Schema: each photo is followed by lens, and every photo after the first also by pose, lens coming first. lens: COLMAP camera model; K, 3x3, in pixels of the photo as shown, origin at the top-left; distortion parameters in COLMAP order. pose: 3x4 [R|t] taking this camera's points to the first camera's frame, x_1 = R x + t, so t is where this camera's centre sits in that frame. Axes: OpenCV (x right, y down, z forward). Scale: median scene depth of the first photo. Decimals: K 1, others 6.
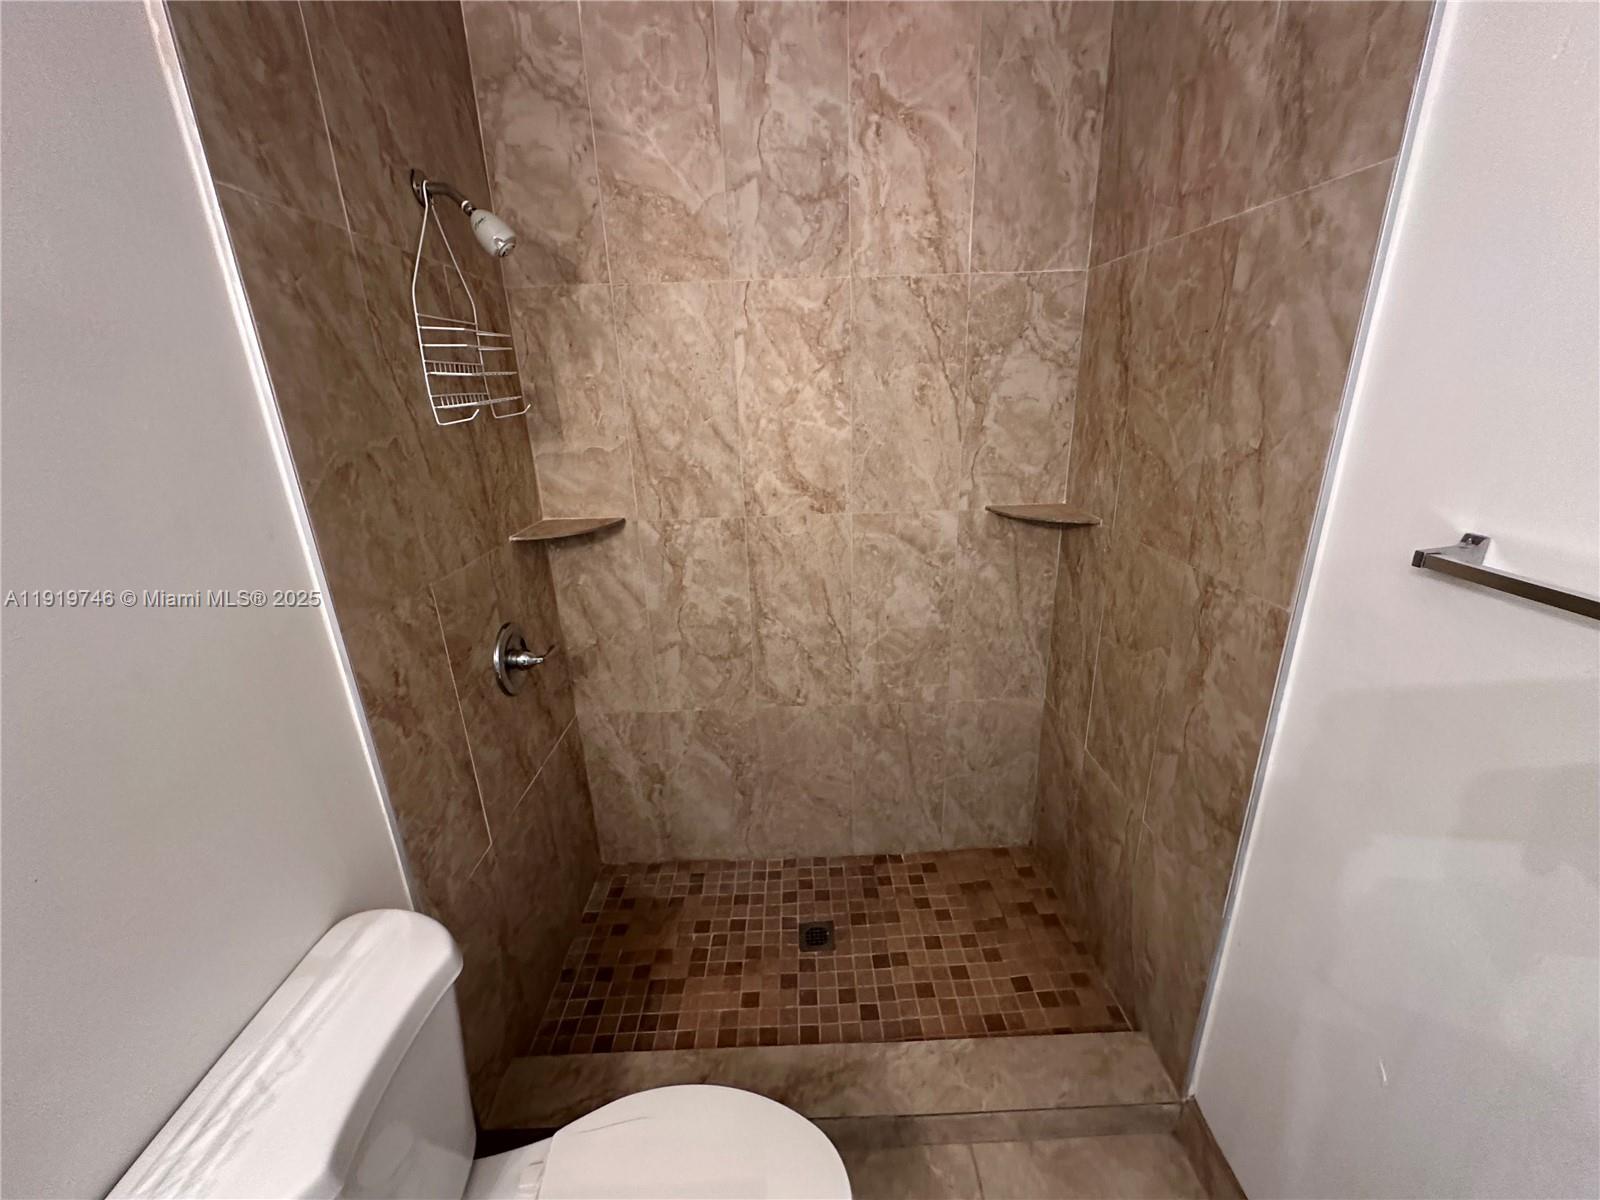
lens RADIAL K [[643.3, 0, 800.0], [0, 643.3, 600.0], [0, 0, 1]] dist [-0.002997, 0.000218]
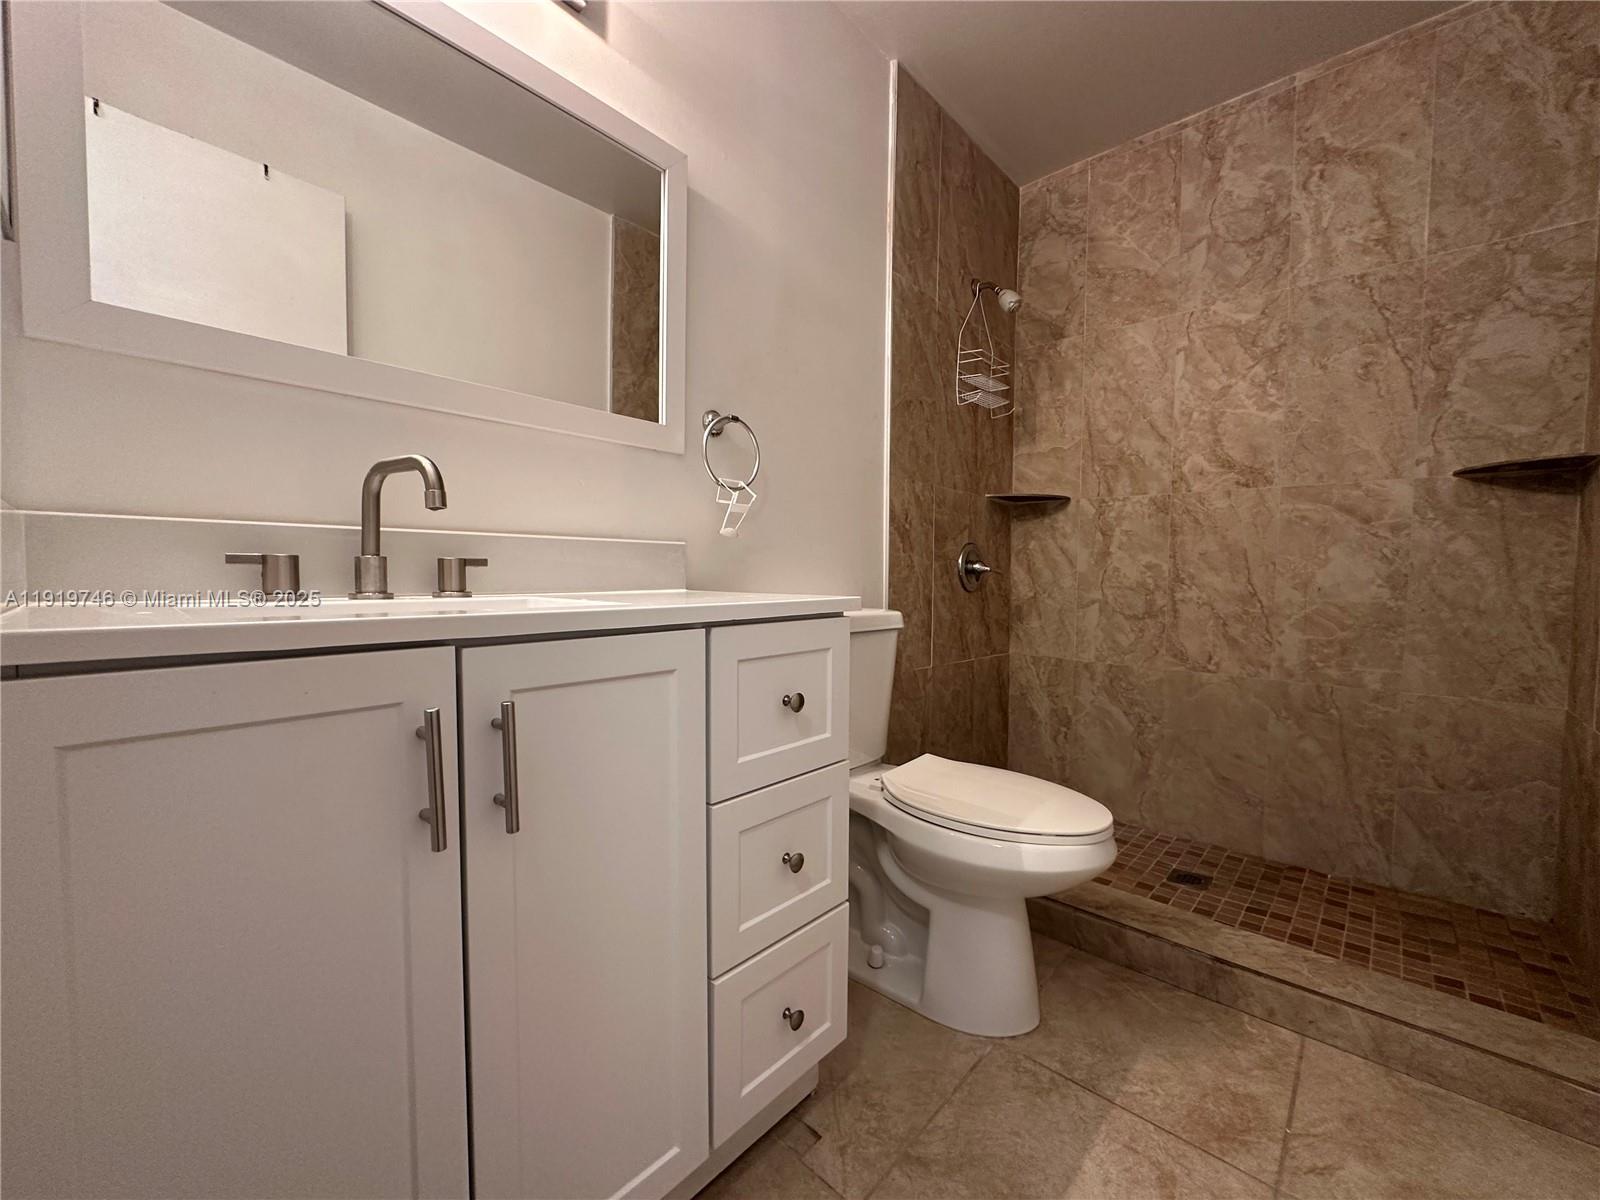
lens RADIAL K [[641.1, 0, 800.0], [0, 641.1, 601.7], [0, 0, 1]] dist [-0.003729, 0.000676]
pose [[0.726388, 0.071024, -0.683605, 0.261350], [-0.252785, 0.952535, -0.169640, 0.474888], [0.639109, 0.296029, 0.709863, -0.259046]]
